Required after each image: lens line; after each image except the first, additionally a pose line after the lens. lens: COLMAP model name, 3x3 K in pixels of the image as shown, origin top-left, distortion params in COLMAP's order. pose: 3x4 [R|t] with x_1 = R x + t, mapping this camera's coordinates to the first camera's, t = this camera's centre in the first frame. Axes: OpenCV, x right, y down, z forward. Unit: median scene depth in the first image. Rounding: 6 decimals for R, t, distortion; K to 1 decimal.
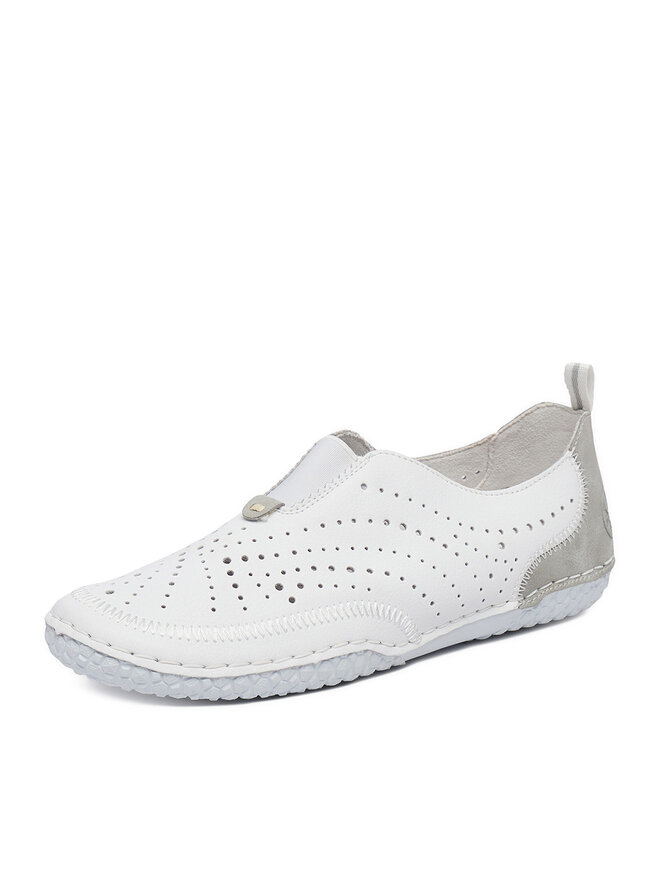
lens RADIAL K [[1230.9, 0, 330.0], [0, 1230.9, 440.0], [0, 0, 1]] dist [0.003751, -0.004379]
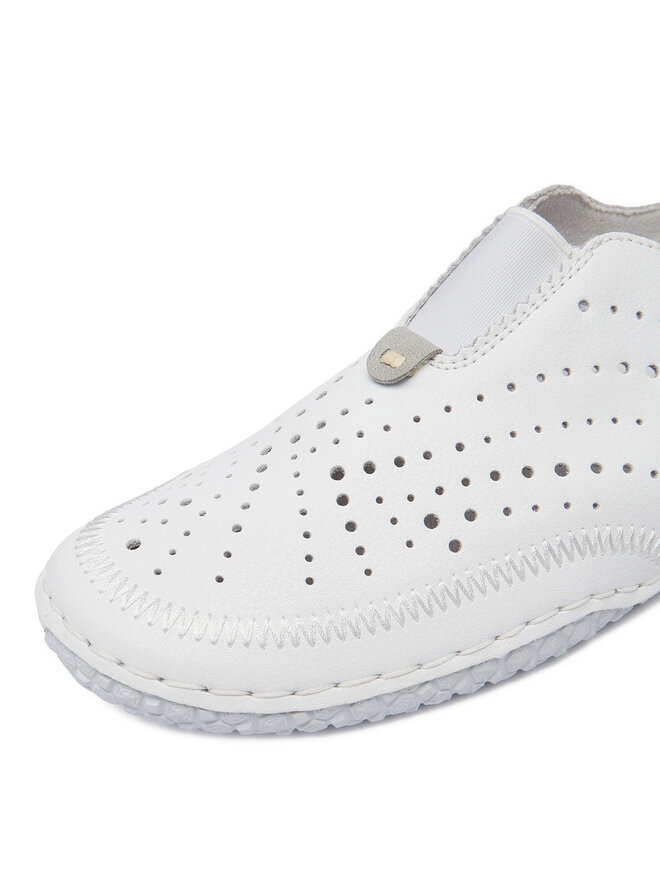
lens RADIAL K [[860.3, 0, 330.0], [0, 860.3, 440.0], [0, 0, 1]] dist [-0.079032, -0.004174]
pose [[0.975856, -0.005339, -0.218349, -0.001281], [0.079223, 0.940273, 0.331075, -0.045939], [0.203540, -0.340380, 0.917994, 0.640187]]
